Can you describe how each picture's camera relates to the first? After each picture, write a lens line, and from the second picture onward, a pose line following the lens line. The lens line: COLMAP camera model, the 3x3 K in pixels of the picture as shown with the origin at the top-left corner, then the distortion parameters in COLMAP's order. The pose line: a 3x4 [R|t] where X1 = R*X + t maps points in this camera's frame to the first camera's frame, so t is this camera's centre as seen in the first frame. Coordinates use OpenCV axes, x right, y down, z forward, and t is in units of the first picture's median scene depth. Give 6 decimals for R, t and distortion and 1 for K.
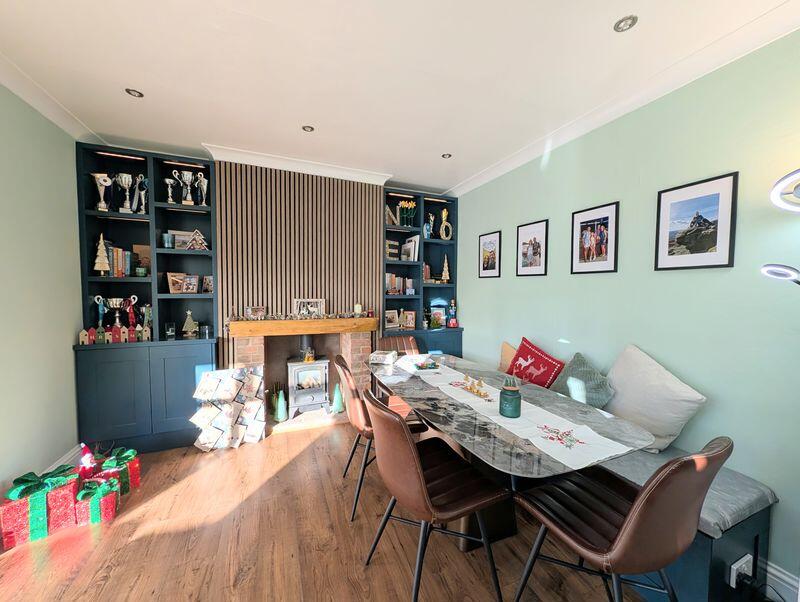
lens RADIAL K [[308.1, 0, 399.1], [0, 308.1, 300.7], [0, 0, 1]] dist [-0.004299, 0.000242]
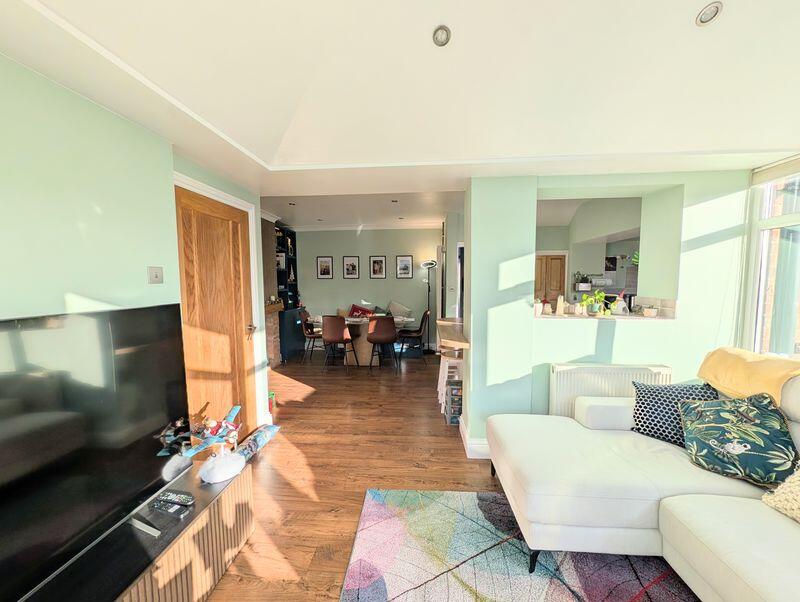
lens RADIAL K [[308.1, 0, 399.9], [0, 308.1, 305.5], [0, 0, 1]] dist [-0.004299, 0.000242]
pose [[0.440852, -0.079487, 0.894053, -1.717605], [0.044927, 0.996777, 0.066467, -0.017131], [-0.896455, 0.010865, 0.443002, -0.430947]]
